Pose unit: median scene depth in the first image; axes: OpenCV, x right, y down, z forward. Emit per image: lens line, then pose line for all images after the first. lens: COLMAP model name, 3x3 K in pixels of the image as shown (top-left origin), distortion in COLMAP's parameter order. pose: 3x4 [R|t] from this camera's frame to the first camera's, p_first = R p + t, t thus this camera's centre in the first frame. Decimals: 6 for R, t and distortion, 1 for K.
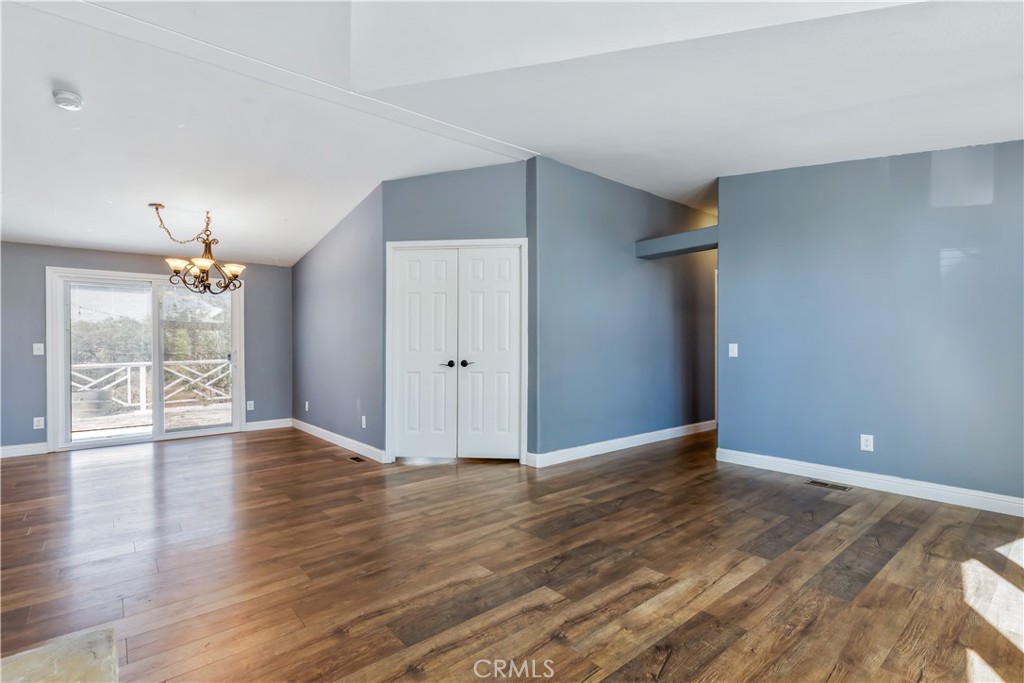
lens RADIAL K [[472.9, 0, 504.9], [0, 472.9, 348.2], [0, 0, 1]] dist [0.009438, -0.001819]
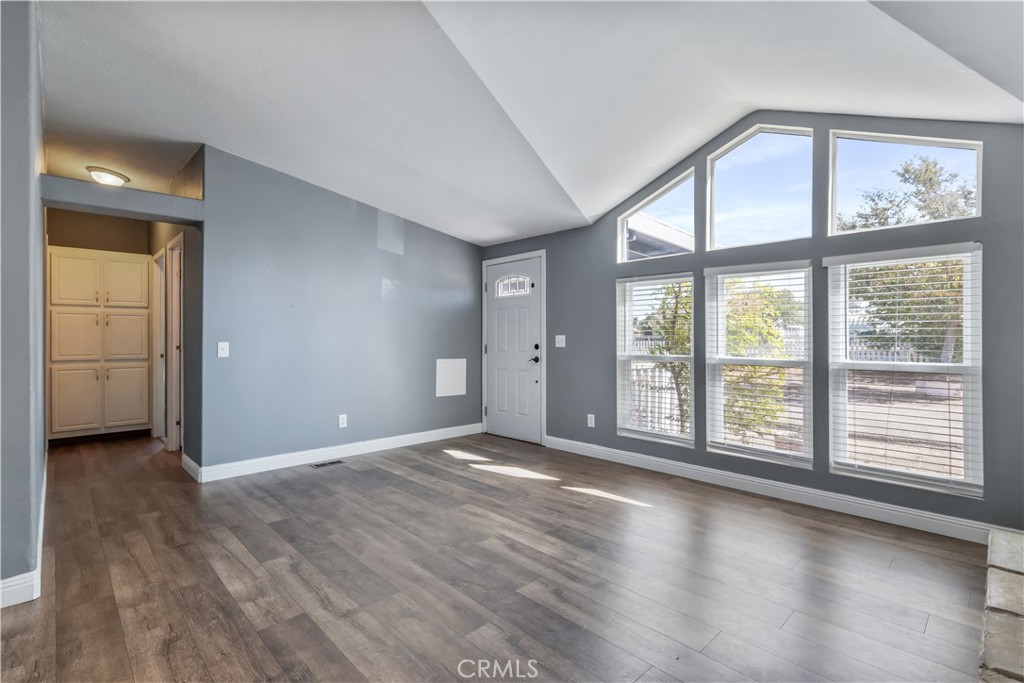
lens RADIAL K [[488.1, 0, 514.7], [0, 488.1, 339.5], [0, 0, 1]] dist [-0.006791, -0.000052]
pose [[-0.079462, 0.000334, 0.996838, -0.813253], [0.006166, 0.999981, 0.000156, -0.019961], [-0.996819, 0.006158, -0.079463, 0.946093]]
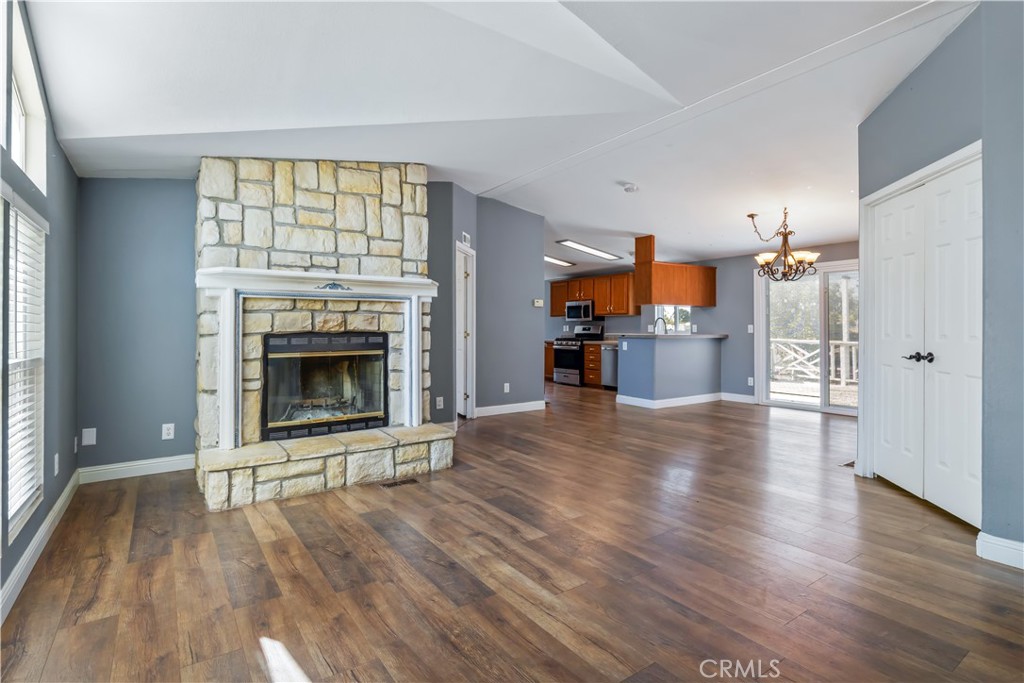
lens RADIAL K [[510.9, 0, 521.0], [0, 510.9, 322.9], [0, 0, 1]] dist [0.000341, 0.000394]
pose [[-0.063821, -0.002125, -0.997959, 1.196743], [-0.002627, 0.999995, -0.001961, -0.023100], [0.997958, 0.002496, -0.063826, 0.886337]]
